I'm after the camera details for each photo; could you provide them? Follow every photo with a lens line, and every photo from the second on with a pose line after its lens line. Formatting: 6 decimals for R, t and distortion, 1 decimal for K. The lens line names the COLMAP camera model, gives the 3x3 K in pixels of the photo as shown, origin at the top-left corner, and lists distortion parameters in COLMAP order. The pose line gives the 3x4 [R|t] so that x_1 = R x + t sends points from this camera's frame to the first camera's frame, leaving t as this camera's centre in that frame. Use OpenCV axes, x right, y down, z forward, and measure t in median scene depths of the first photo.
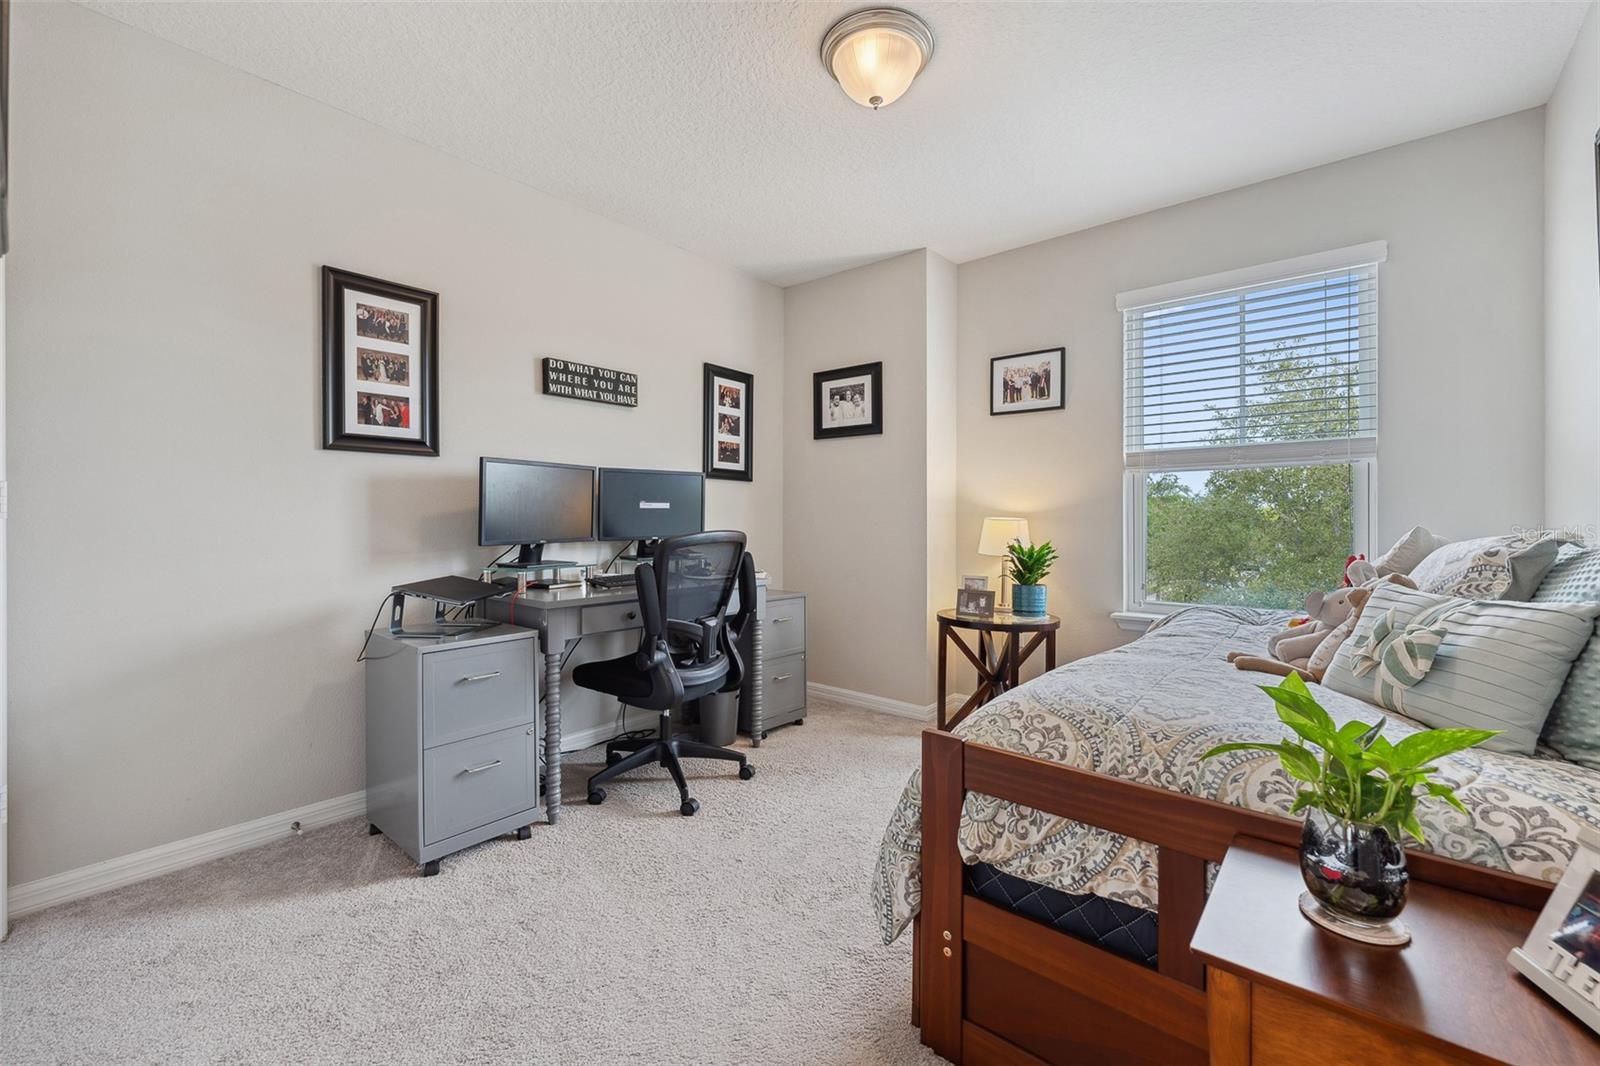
lens RADIAL K [[654.5, 0, 801.5], [0, 654.5, 524.4], [0, 0, 1]] dist [0.001657, -0.001125]
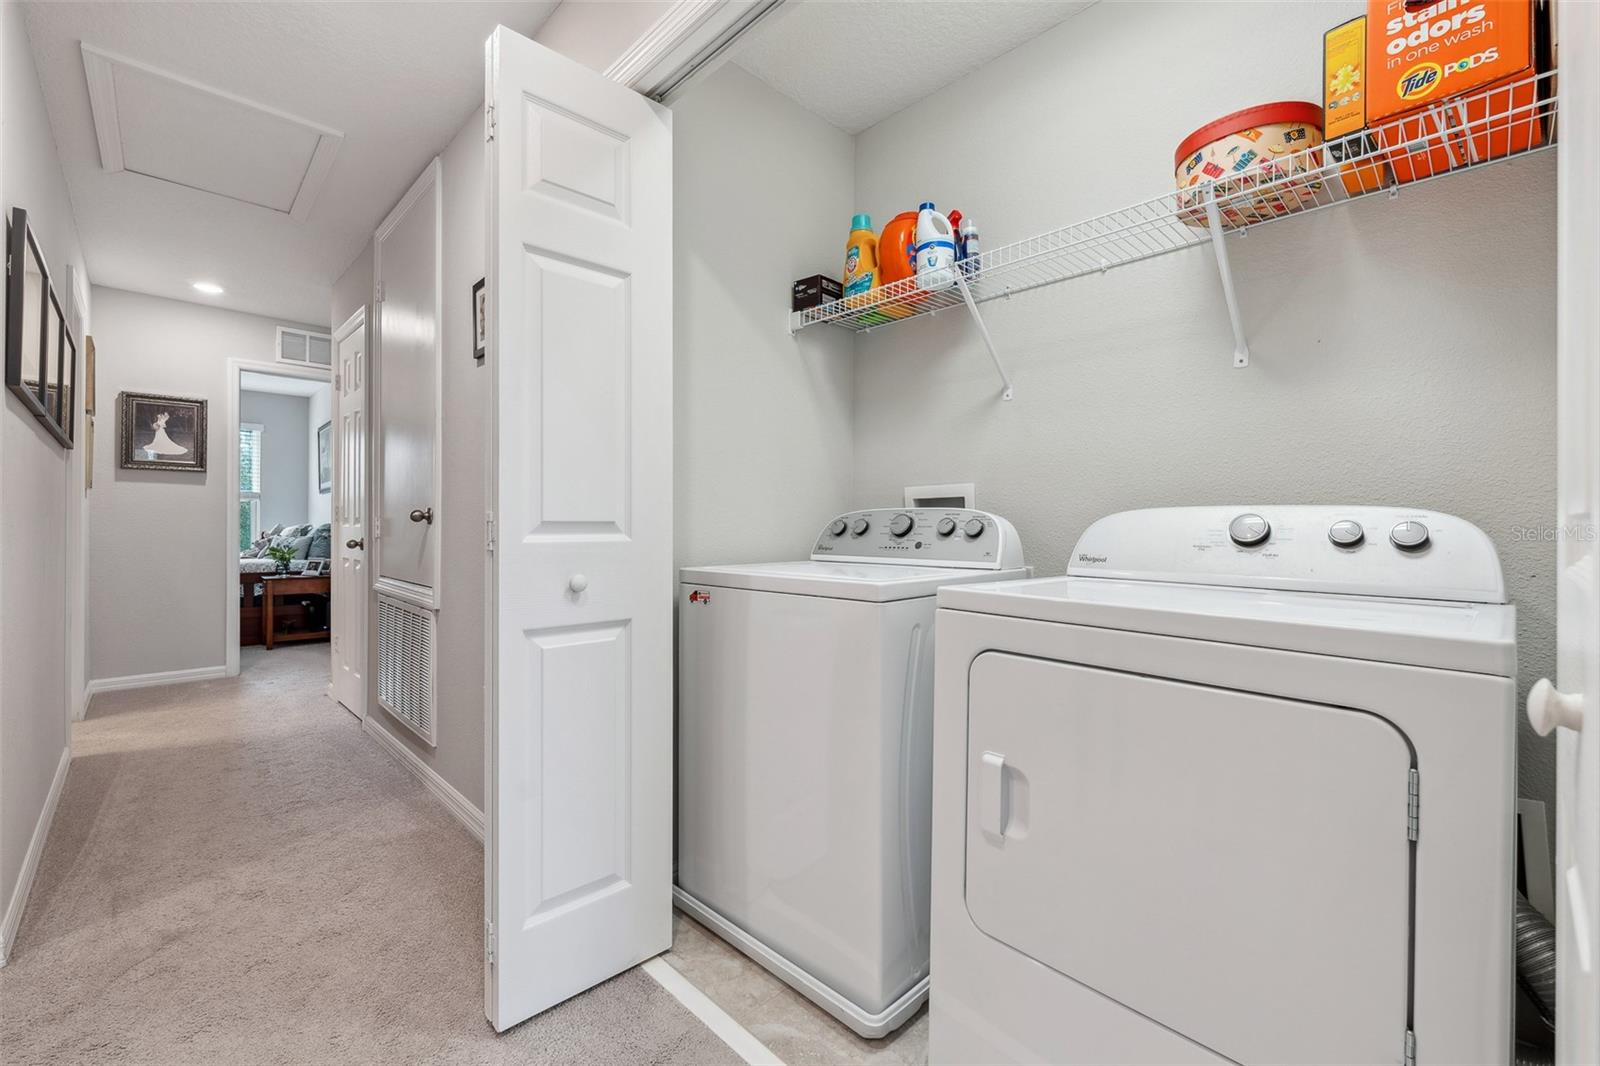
lens RADIAL K [[654.5, 0, 808.7], [0, 654.5, 527.8], [0, 0, 1]] dist [0.001657, -0.001125]
pose [[0.075633, -0.002583, 0.997132, -3.666783], [0.000165, 0.999997, 0.002578, 0.028624], [-0.997136, -0.000031, 0.075633, -3.298932]]
